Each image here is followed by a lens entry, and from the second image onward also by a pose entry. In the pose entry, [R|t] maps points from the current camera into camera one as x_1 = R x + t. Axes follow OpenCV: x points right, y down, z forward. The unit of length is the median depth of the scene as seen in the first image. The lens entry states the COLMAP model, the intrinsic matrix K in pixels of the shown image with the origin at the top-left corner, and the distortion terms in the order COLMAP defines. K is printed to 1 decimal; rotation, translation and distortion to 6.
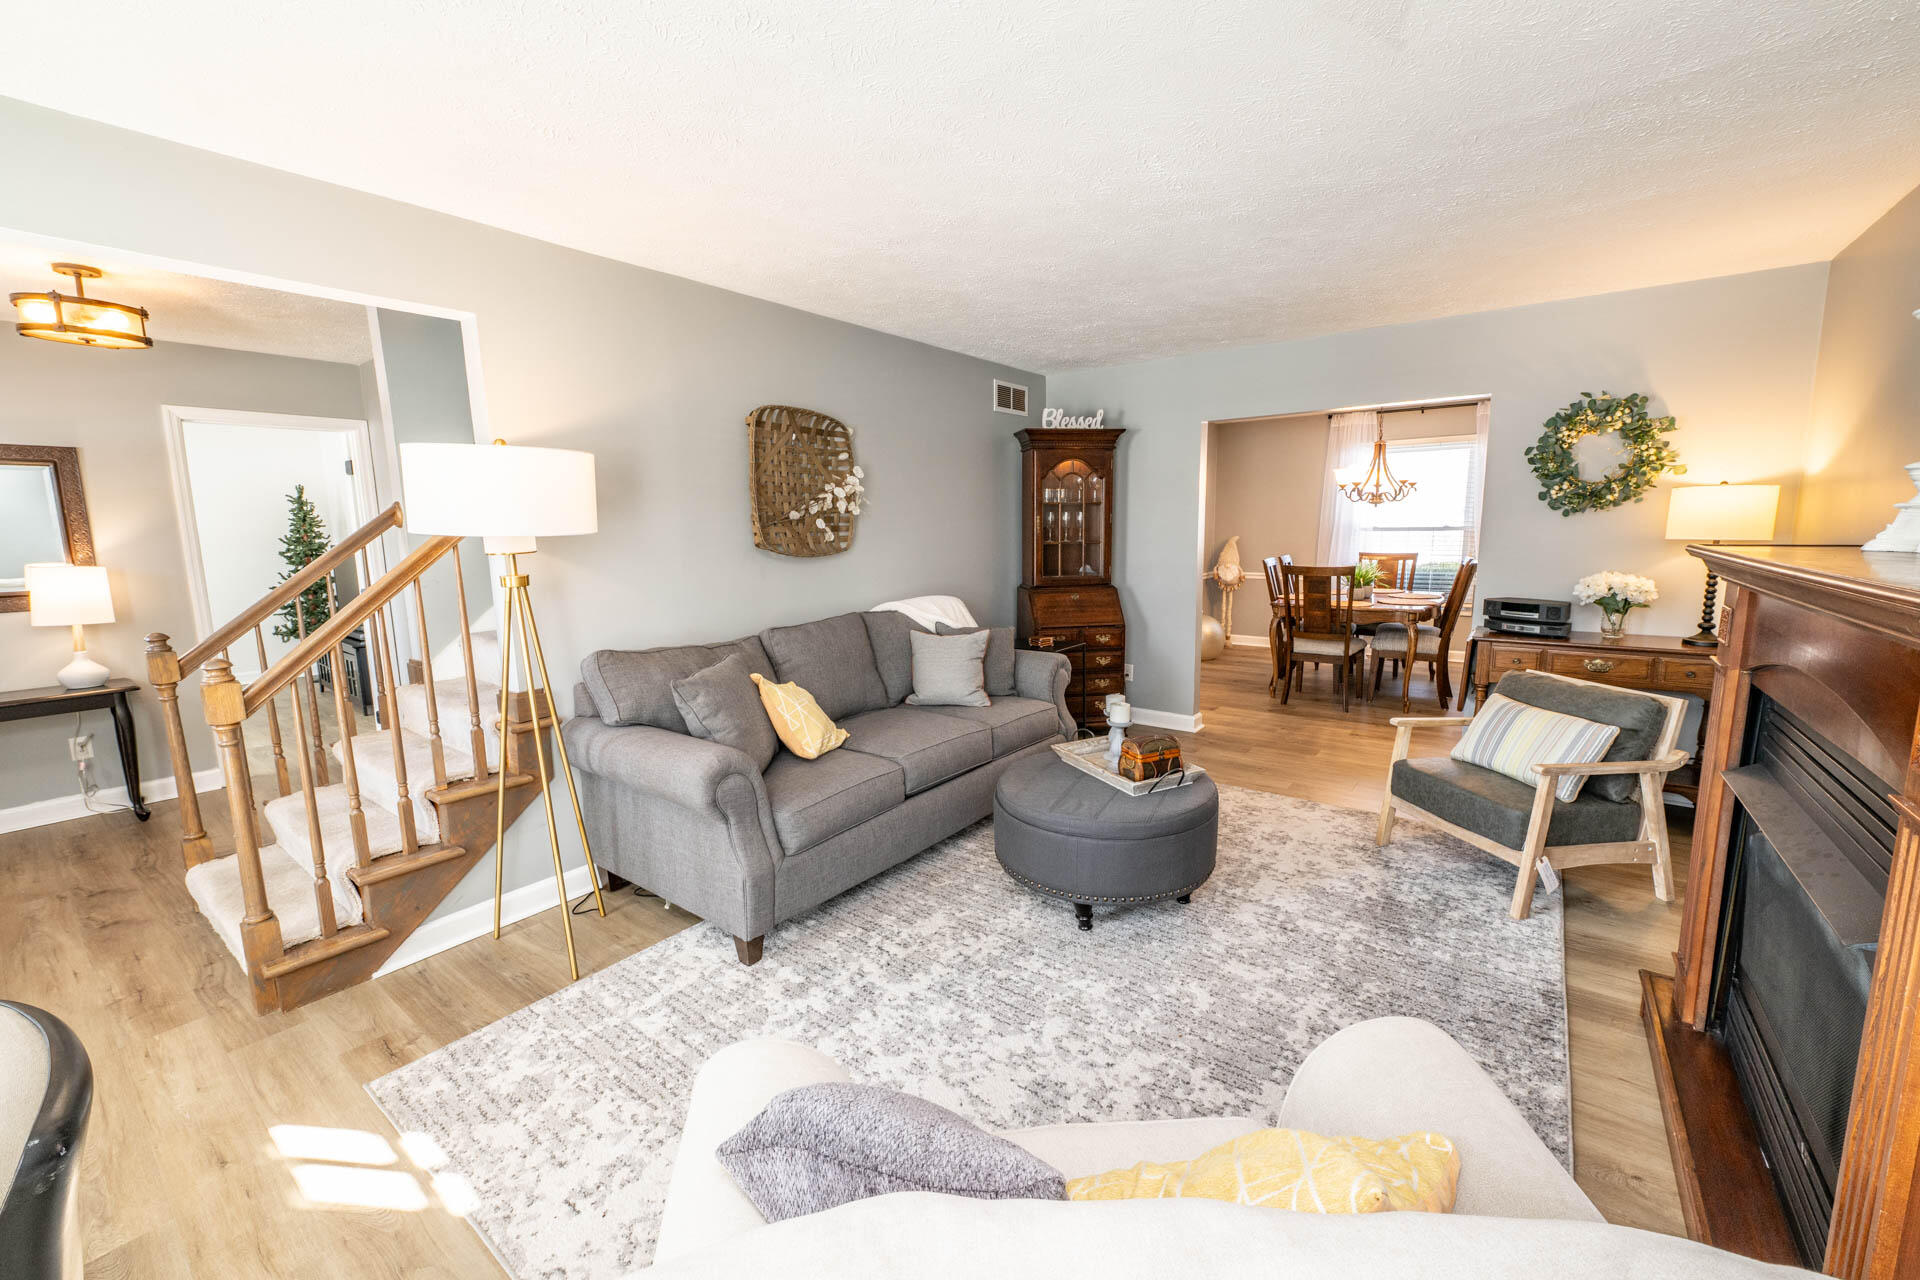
lens RADIAL K [[752.5, 0, 977.4], [0, 752.5, 625.8], [0, 0, 1]] dist [0.000909, -0.000753]
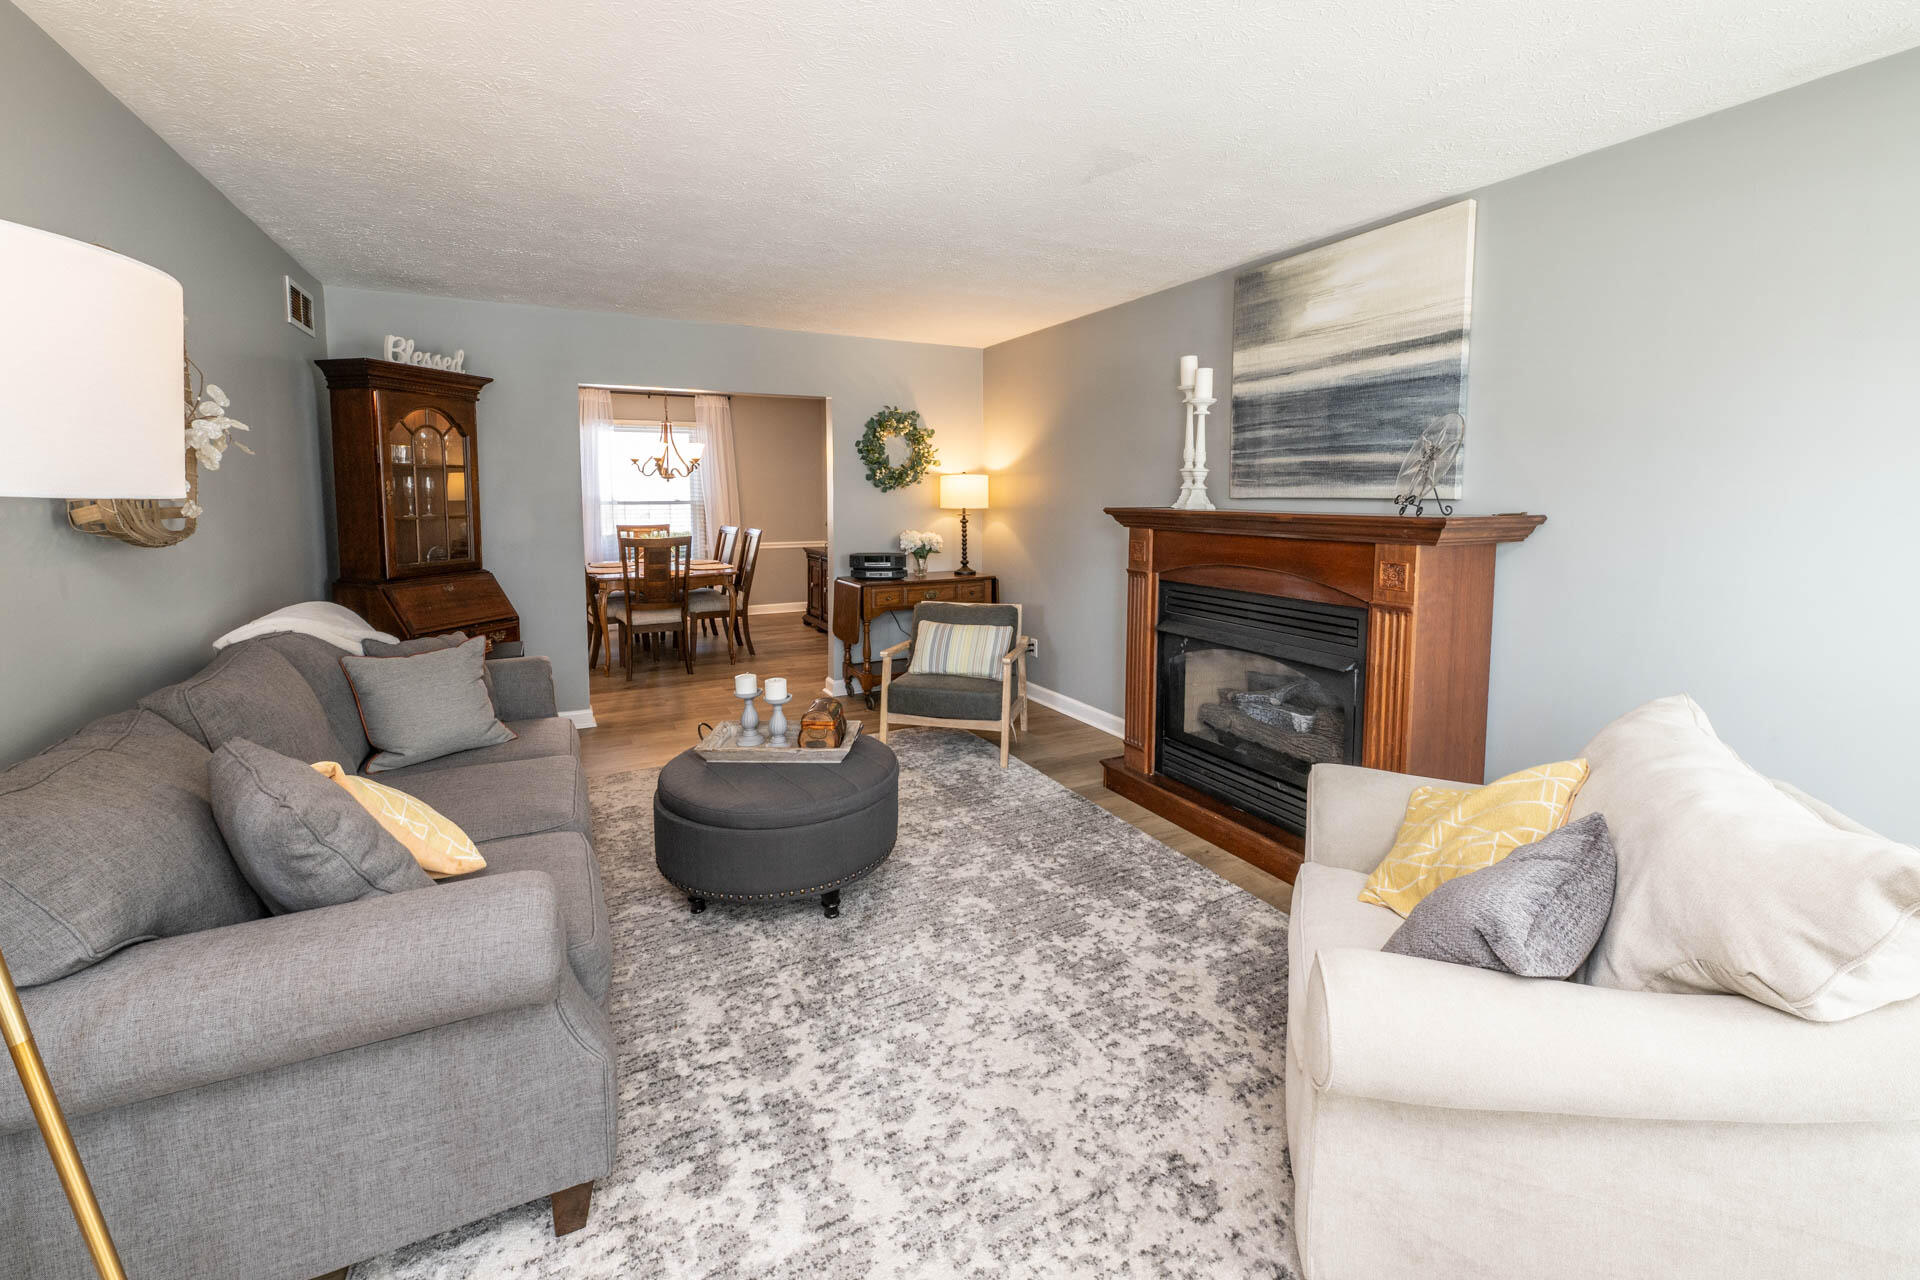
lens RADIAL K [[752.5, 0, 961.3], [0, 752.5, 542.8], [0, 0, 1]] dist [0.000909, -0.000753]
pose [[0.458781, -0.043979, 0.887460, -0.421199], [0.113127, 0.993538, -0.009247, -0.025211], [-0.881319, 0.104638, 0.460791, 0.261658]]
